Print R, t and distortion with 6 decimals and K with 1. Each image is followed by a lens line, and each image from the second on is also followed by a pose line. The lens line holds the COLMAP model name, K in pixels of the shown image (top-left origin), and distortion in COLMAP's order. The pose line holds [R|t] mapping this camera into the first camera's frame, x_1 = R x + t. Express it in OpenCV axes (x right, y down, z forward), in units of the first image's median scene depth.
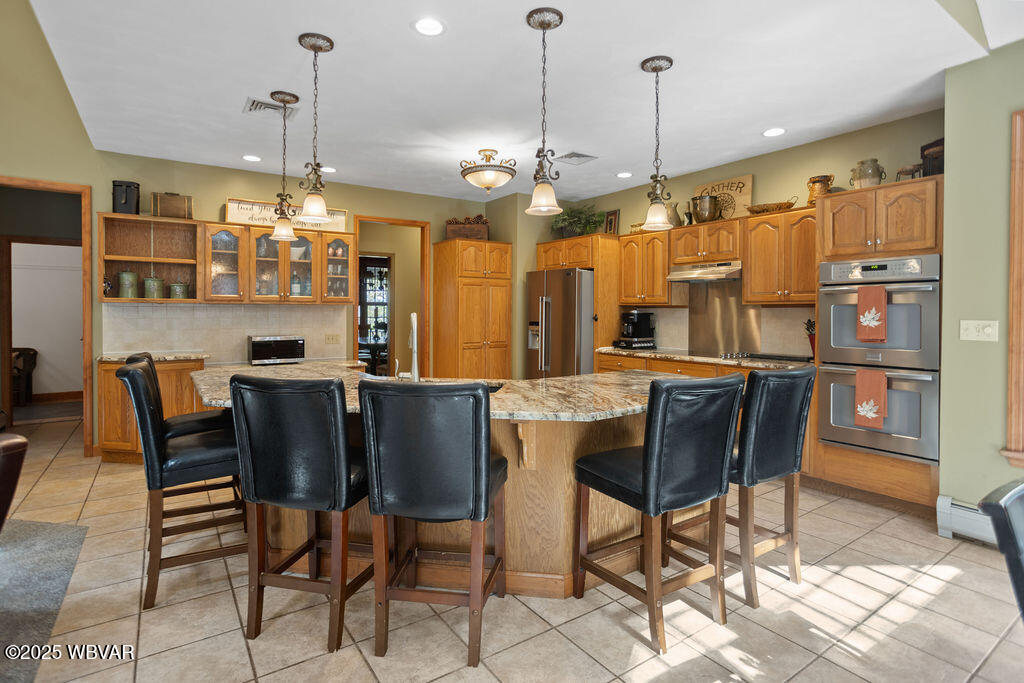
lens RADIAL K [[517.3, 0, 512.5], [0, 517.3, 315.7], [0, 0, 1]] dist [-0.000968, -0.000146]
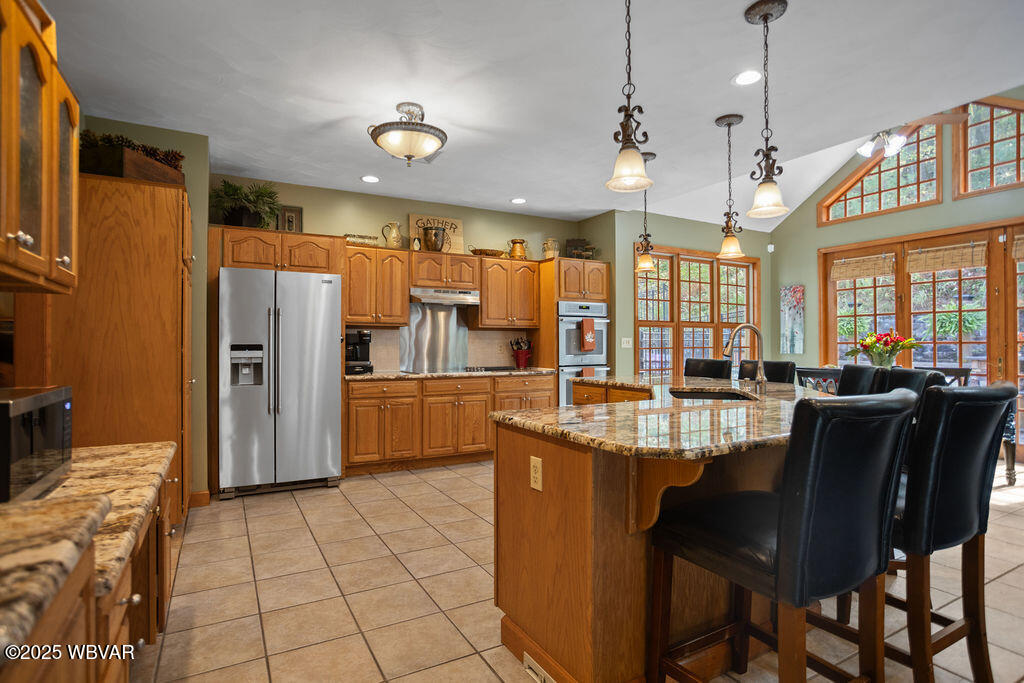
lens RADIAL K [[520.6, 0, 512.0], [0, 520.6, 341.5], [0, 0, 1]] dist [0.000145, -0.000020]
pose [[0.095807, -0.003946, 0.995392, -0.763141], [0.005950, 0.999977, 0.003391, 0.008315], [-0.995382, 0.005597, 0.095828, 0.796918]]
